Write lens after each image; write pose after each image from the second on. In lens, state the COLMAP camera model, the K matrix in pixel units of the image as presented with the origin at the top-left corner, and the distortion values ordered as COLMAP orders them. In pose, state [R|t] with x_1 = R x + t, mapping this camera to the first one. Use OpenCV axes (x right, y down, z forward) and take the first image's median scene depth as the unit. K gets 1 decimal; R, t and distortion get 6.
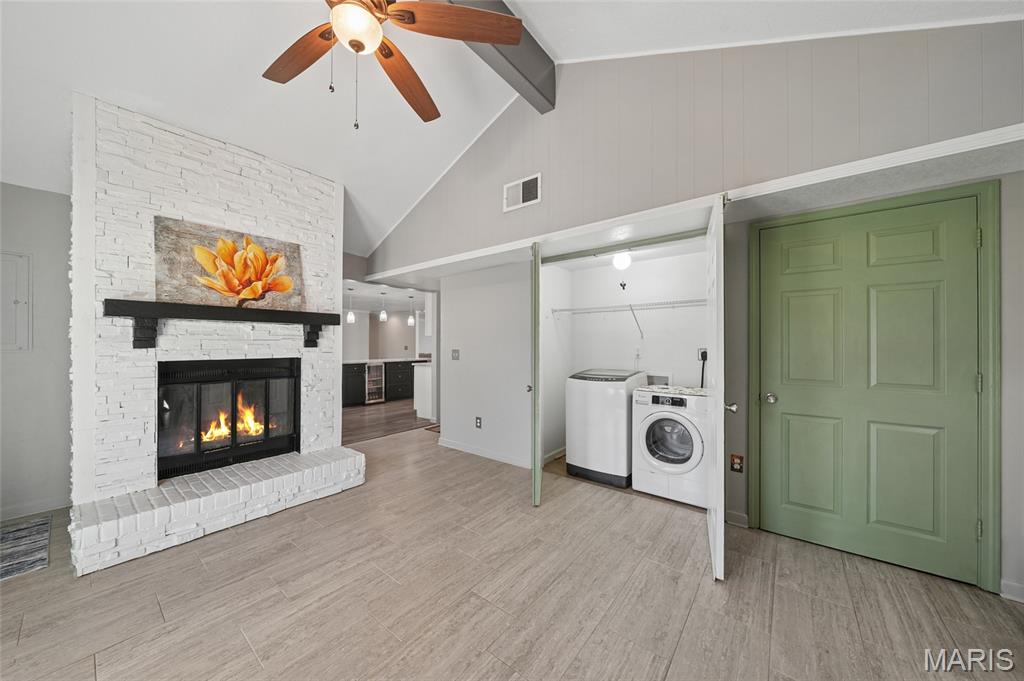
lens RADIAL K [[353.7, 0, 510.2], [0, 353.7, 341.7], [0, 0, 1]] dist [-0.008484, -0.000216]
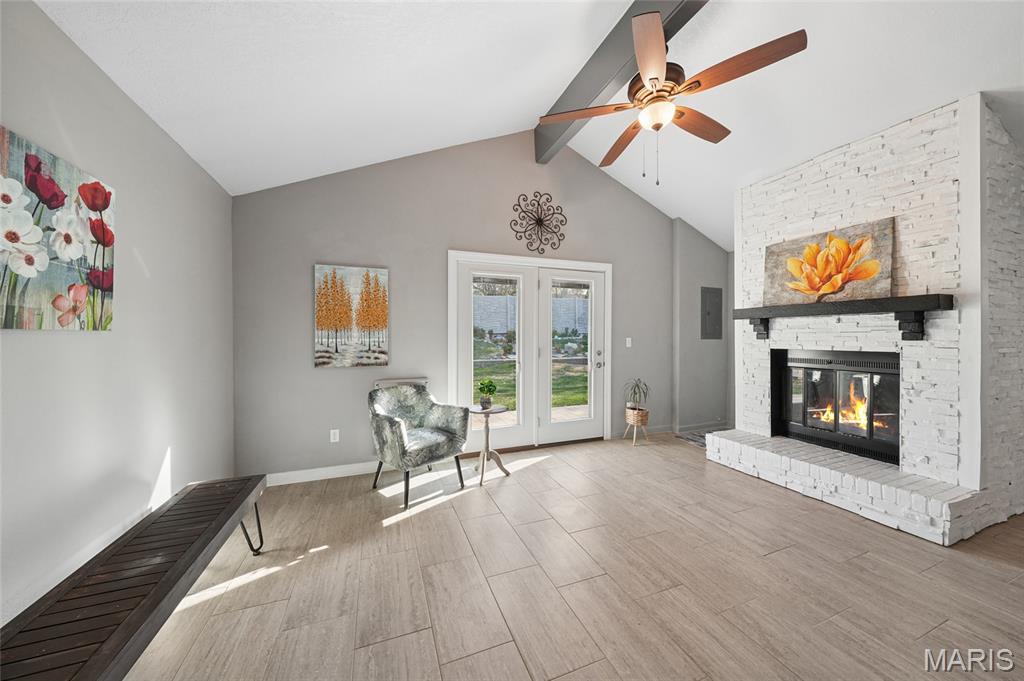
lens RADIAL K [[353.7, 0, 509.6], [0, 353.7, 337.1], [0, 0, 1]] dist [-0.008484, -0.000216]
pose [[-0.515521, 0.001239, -0.856876, 0.661954], [0.005319, 0.999984, -0.001755, 0.005970], [0.856860, -0.005462, -0.515519, 0.739186]]
